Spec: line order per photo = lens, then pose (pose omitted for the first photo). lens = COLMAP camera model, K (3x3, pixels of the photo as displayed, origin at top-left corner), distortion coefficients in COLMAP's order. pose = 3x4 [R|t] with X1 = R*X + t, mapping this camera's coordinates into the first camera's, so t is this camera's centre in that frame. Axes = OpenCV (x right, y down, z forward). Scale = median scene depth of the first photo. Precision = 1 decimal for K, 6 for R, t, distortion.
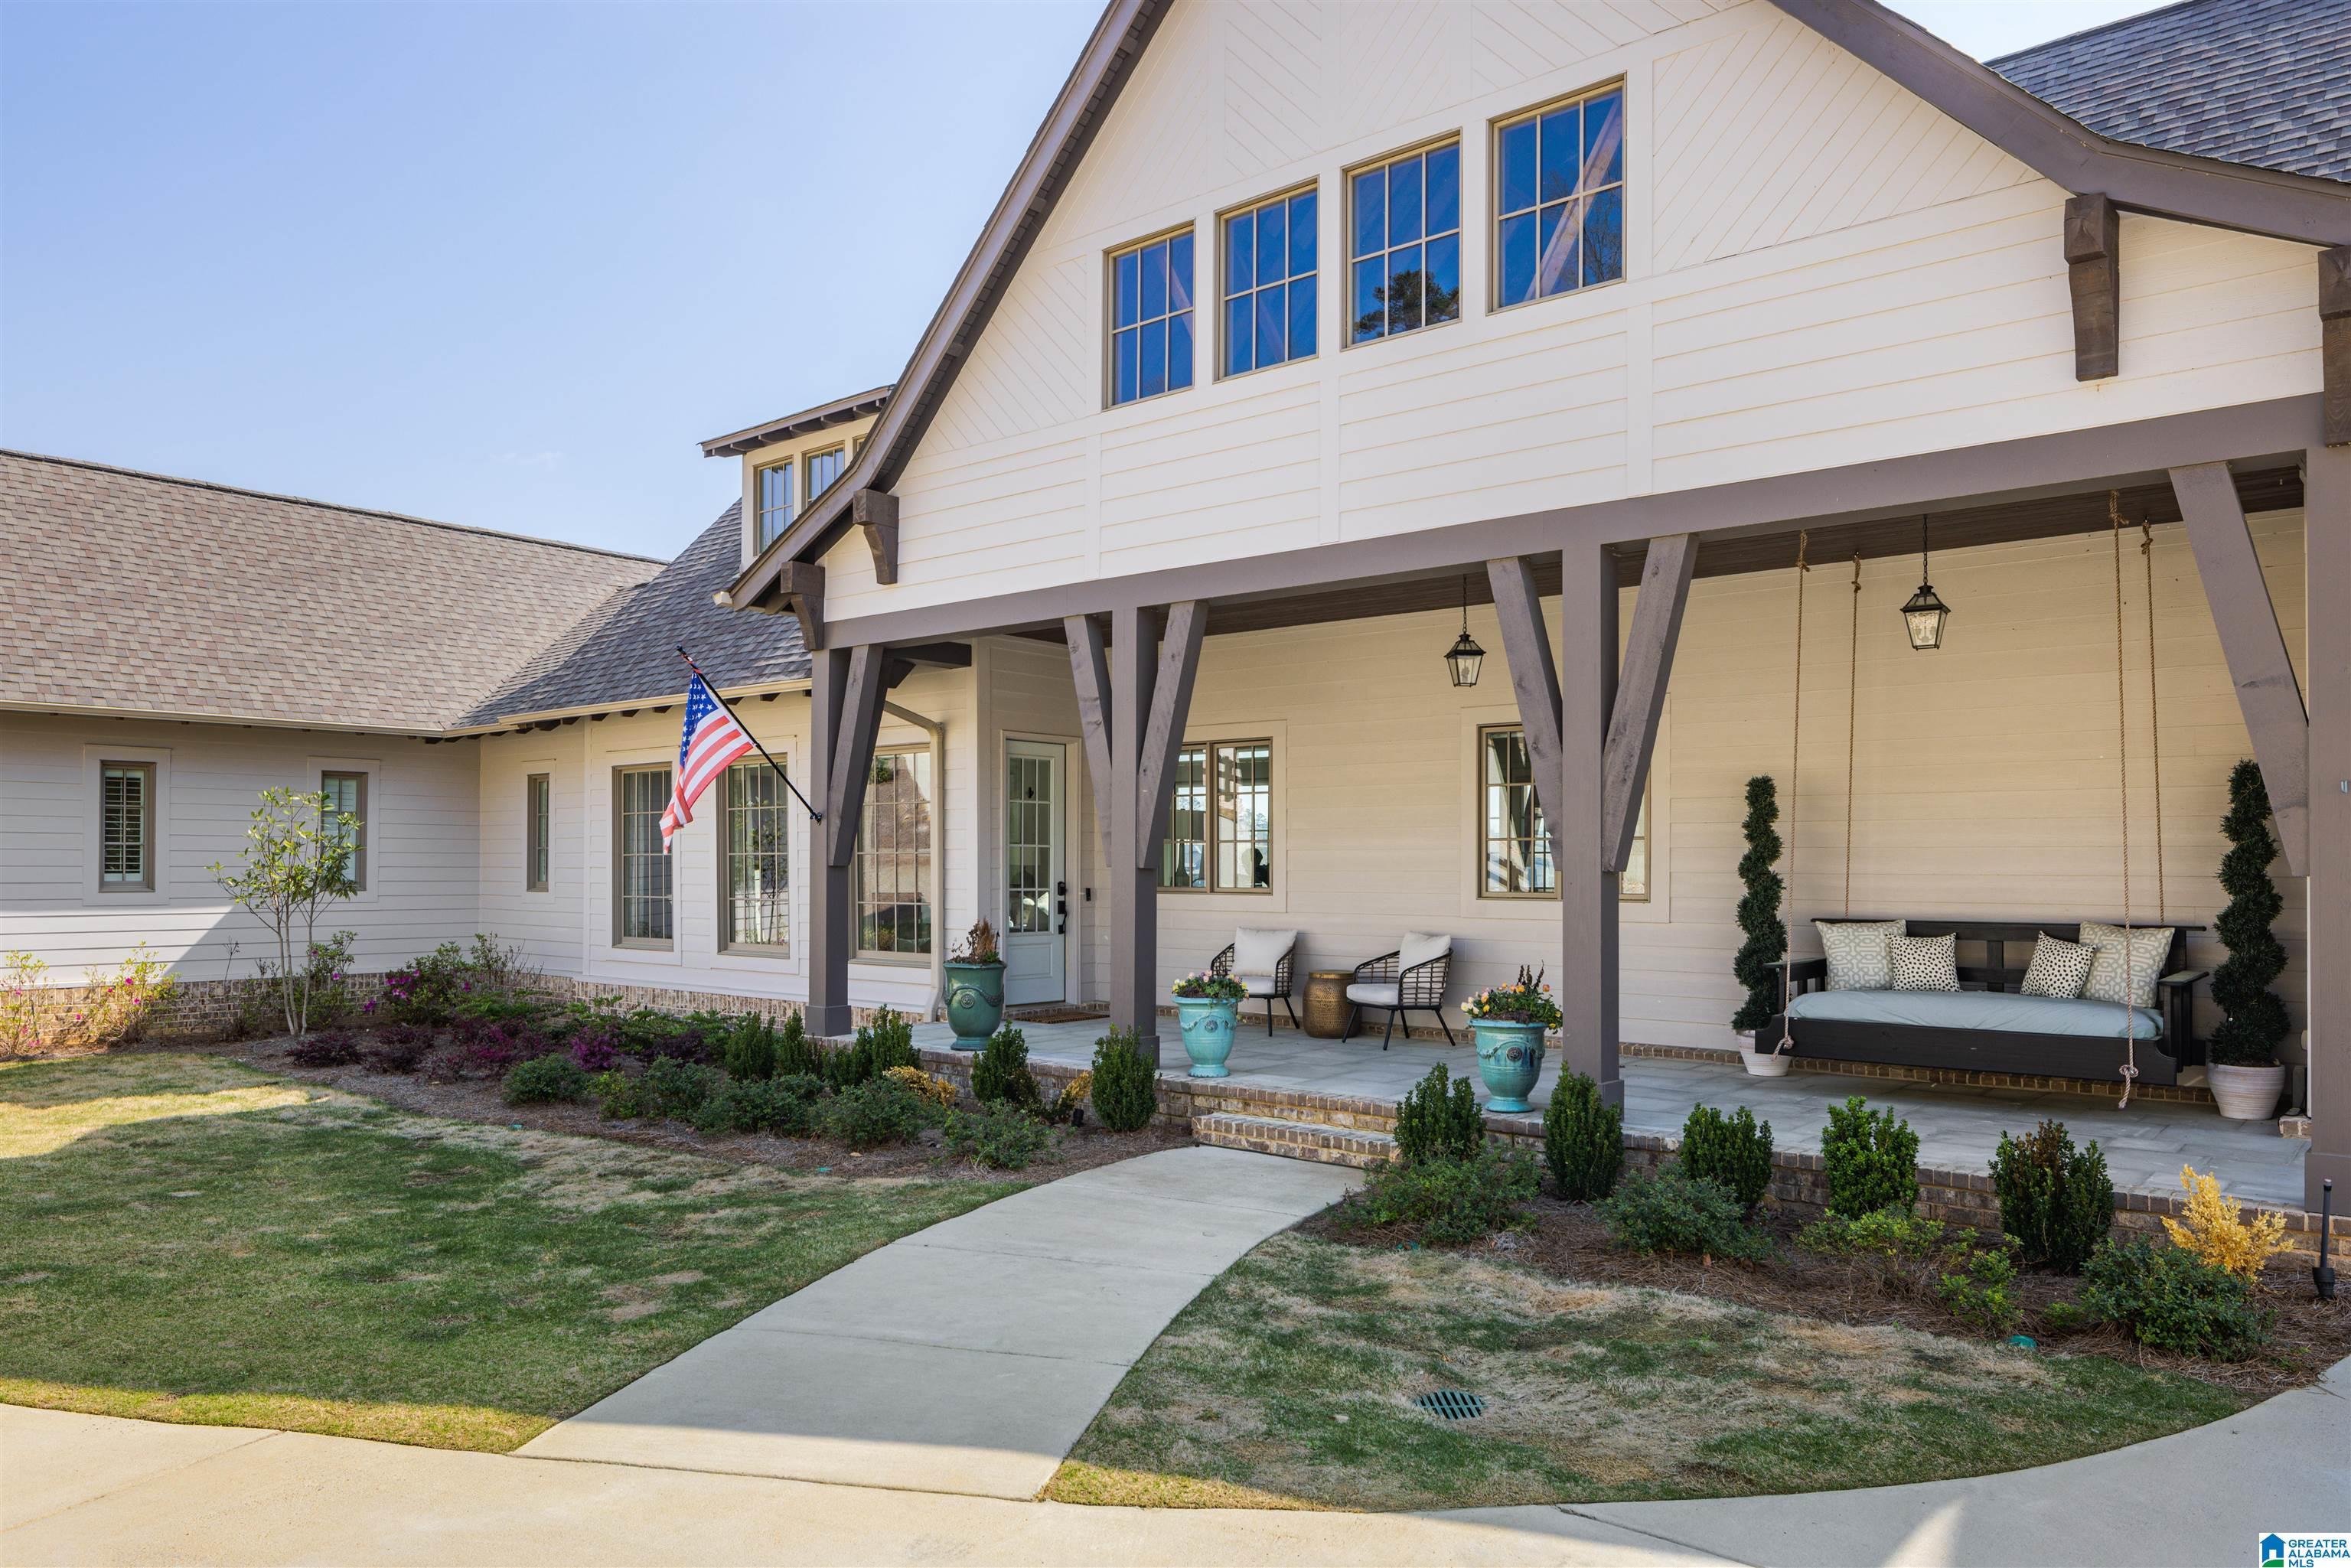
lens RADIAL K [[1617.6, 0, 1170.4], [0, 1617.6, 911.2], [0, 0, 1]] dist [-0.003109, -0.001427]
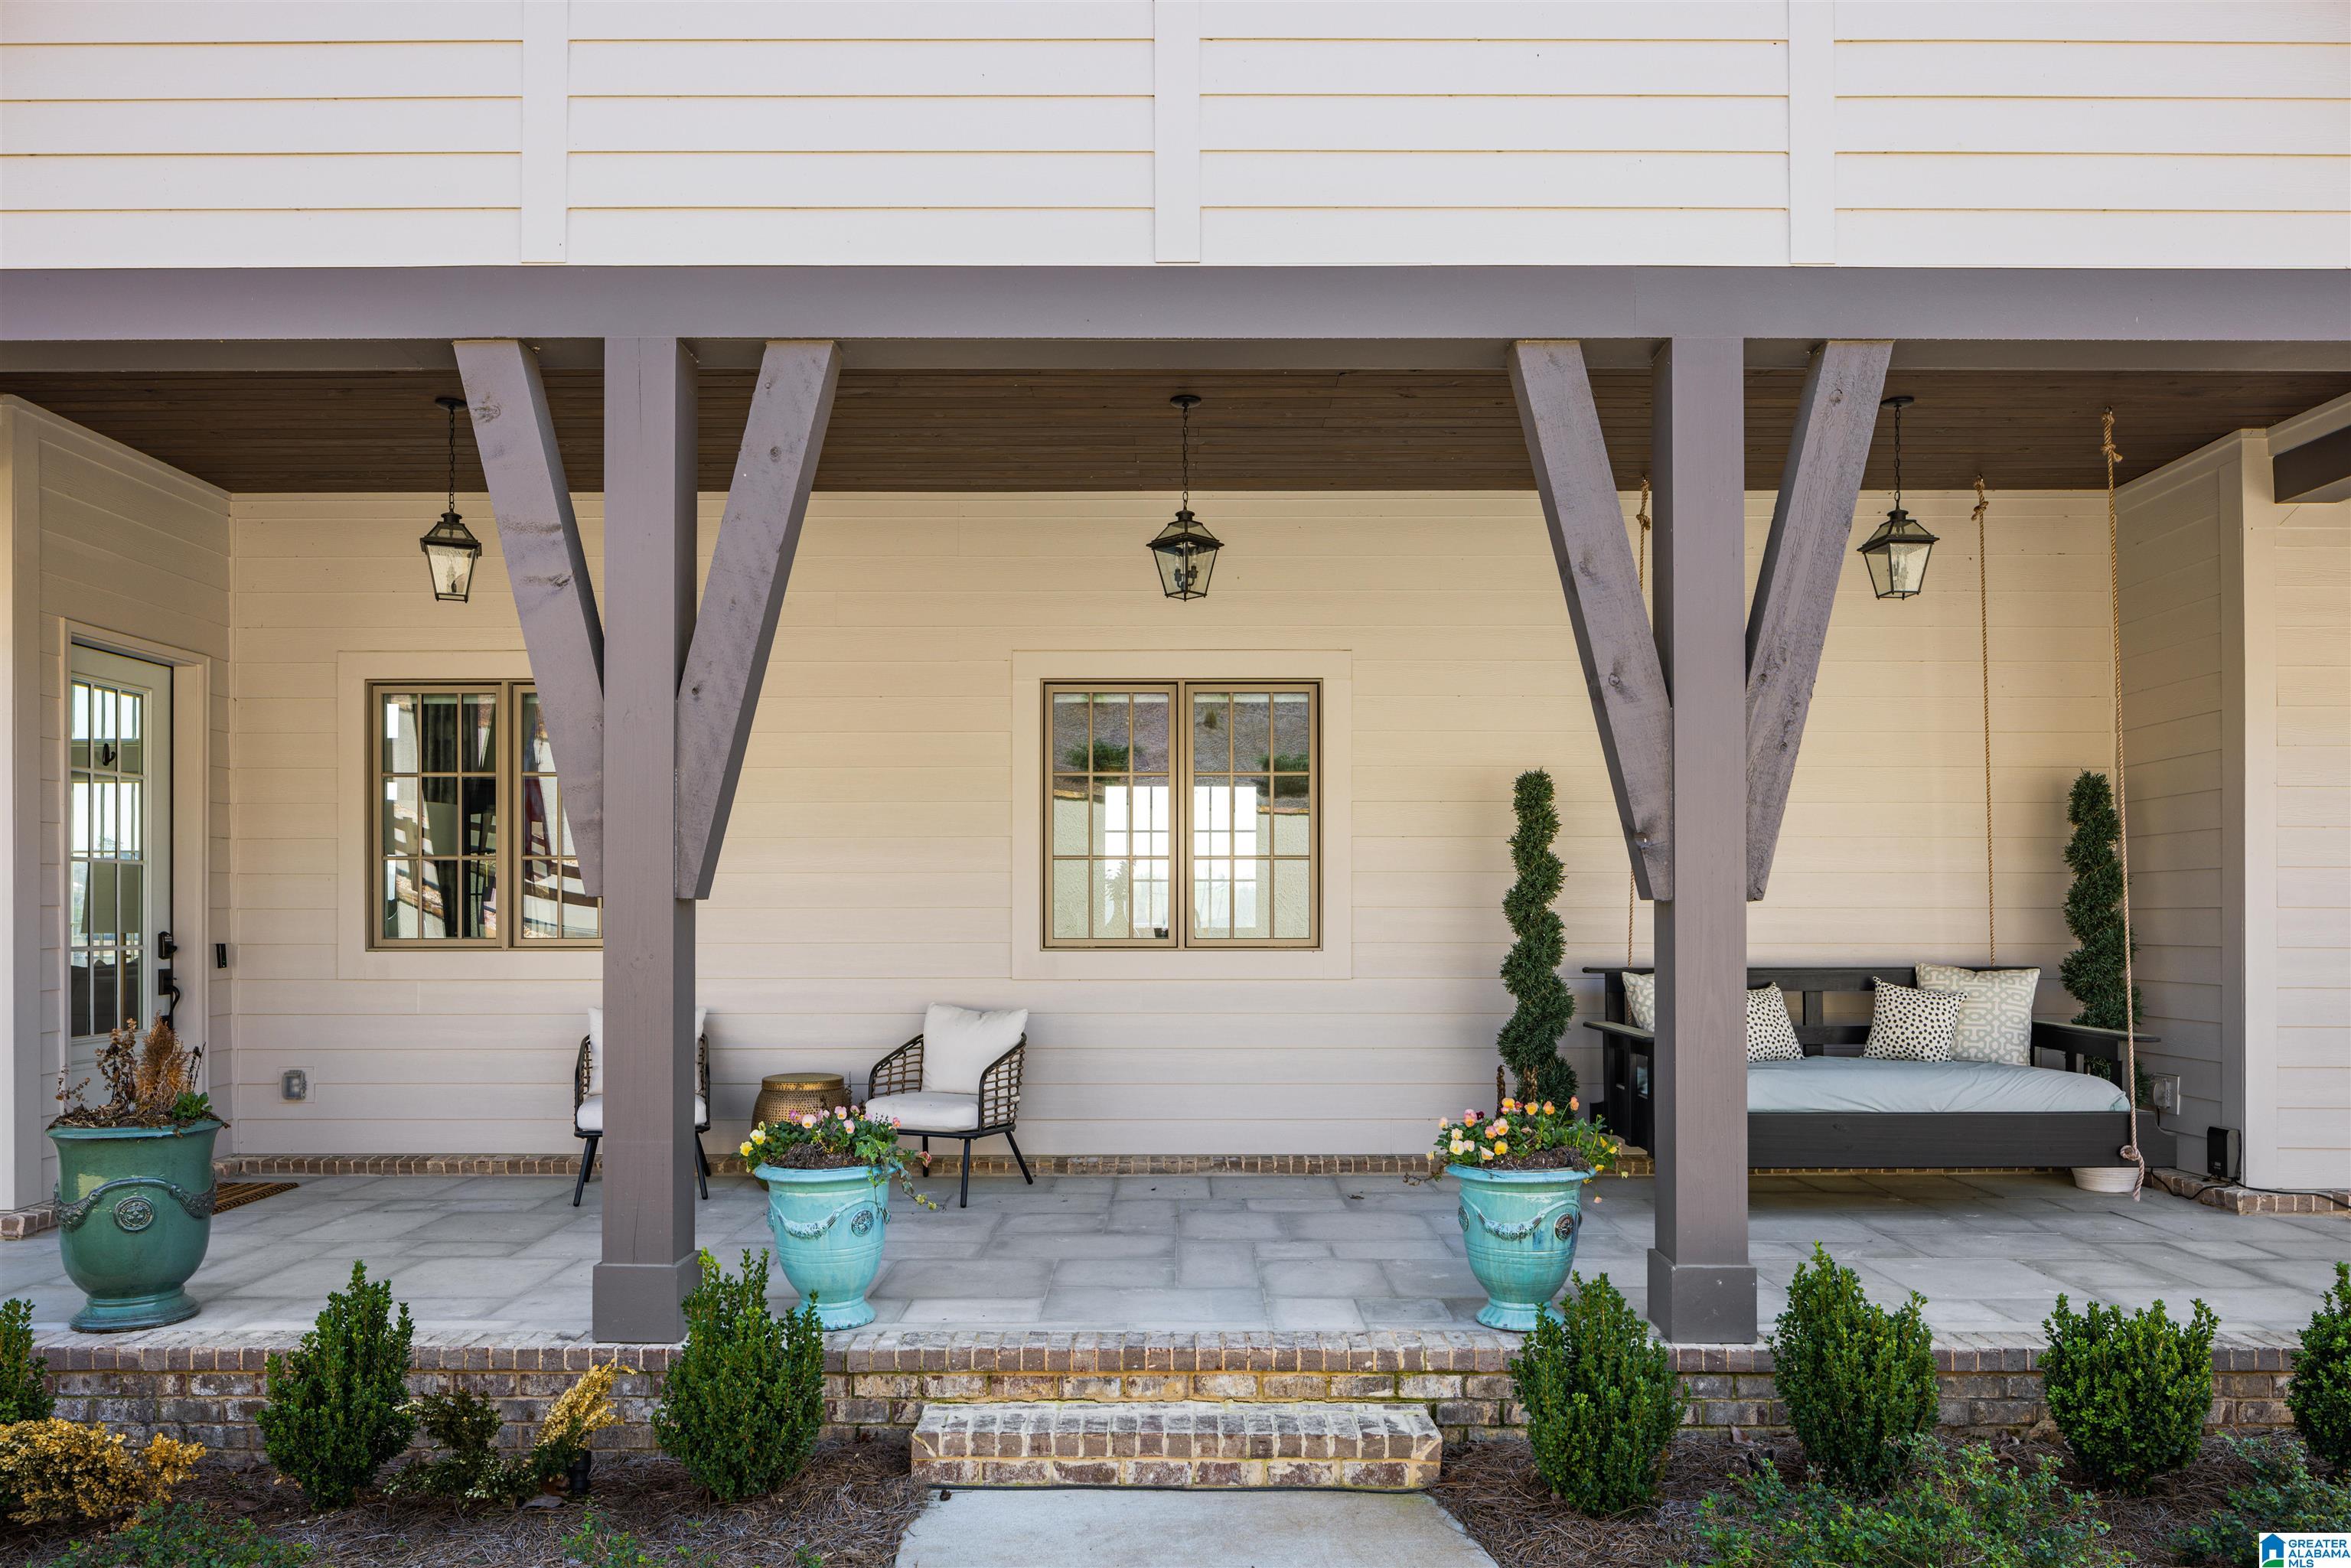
lens RADIAL K [[1617.6, 0, 1170.4], [0, 1617.6, 911.2], [0, 0, 1]] dist [-0.003109, -0.001427]
pose [[0.760484, -0.003784, 0.649345, -0.236407], [0.022101, 0.999554, -0.020059, -0.011503], [-0.648980, 0.029606, 0.760229, 0.611343]]
